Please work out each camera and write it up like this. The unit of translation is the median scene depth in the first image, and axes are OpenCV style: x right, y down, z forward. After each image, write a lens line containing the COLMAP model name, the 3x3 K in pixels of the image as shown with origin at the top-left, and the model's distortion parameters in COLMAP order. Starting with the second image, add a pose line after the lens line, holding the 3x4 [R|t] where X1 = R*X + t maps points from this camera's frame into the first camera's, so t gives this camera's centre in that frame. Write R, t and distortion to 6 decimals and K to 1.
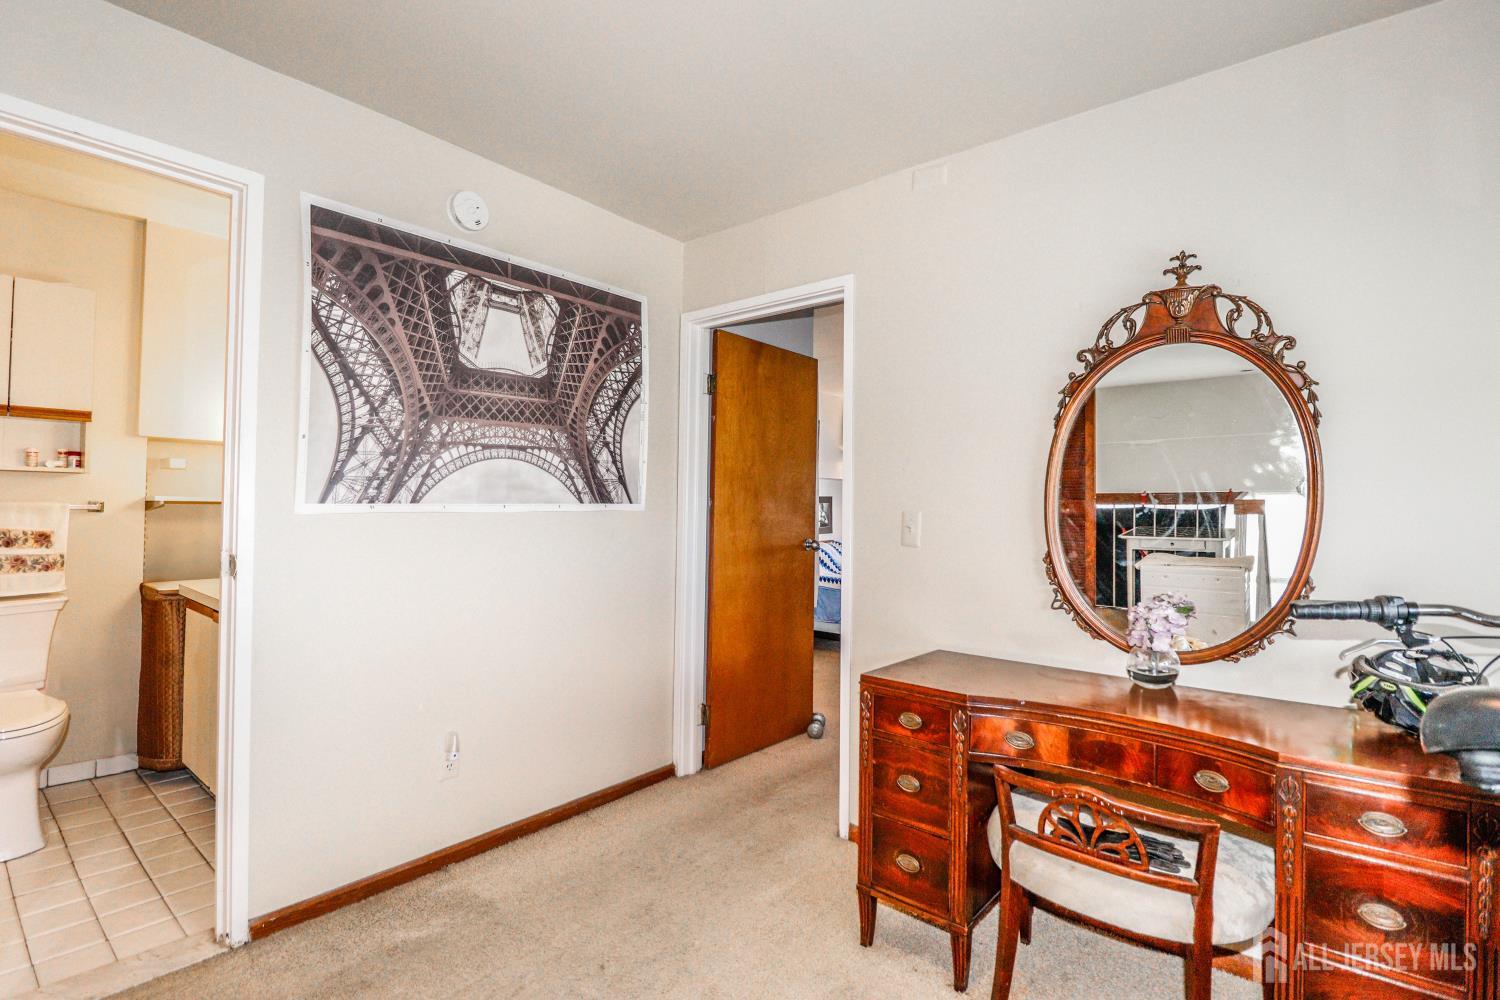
lens RADIAL K [[709.9, 0, 765.7], [0, 709.9, 498.8], [0, 0, 1]] dist [-0.011122, -0.006391]
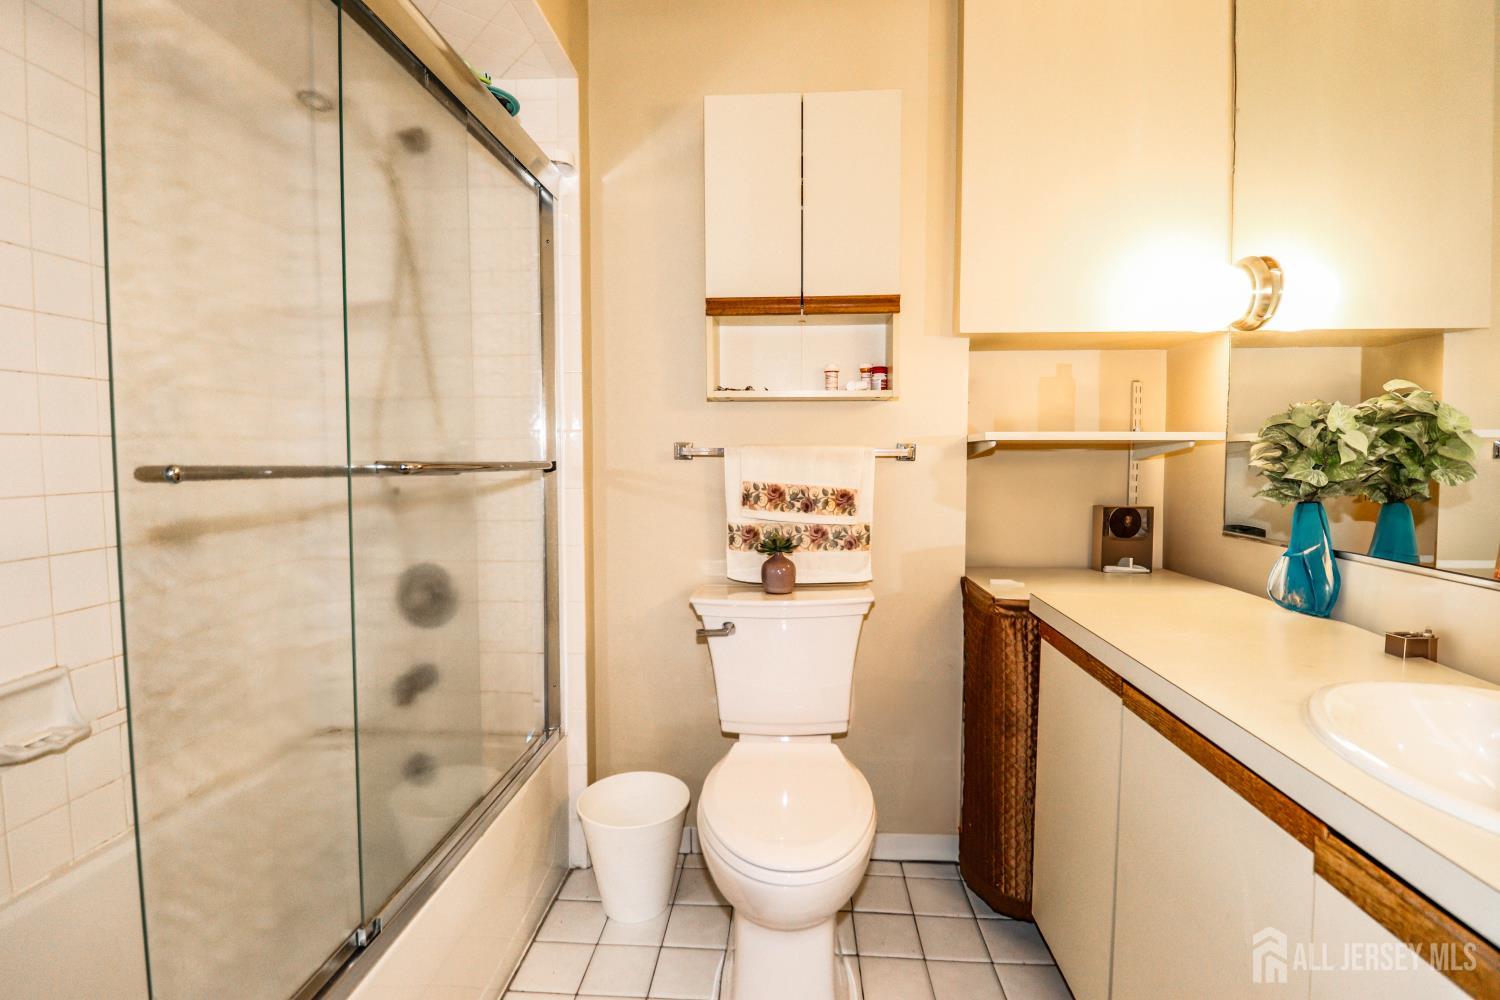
lens RADIAL K [[709.9, 0, 751.7], [0, 709.9, 494.9], [0, 0, 1]] dist [-0.011122, -0.006391]
pose [[0.573515, 0.022859, -0.818876, -0.525214], [0.019739, 0.998935, 0.041710, 0.021418], [0.818957, -0.040085, 0.572452, 0.529257]]
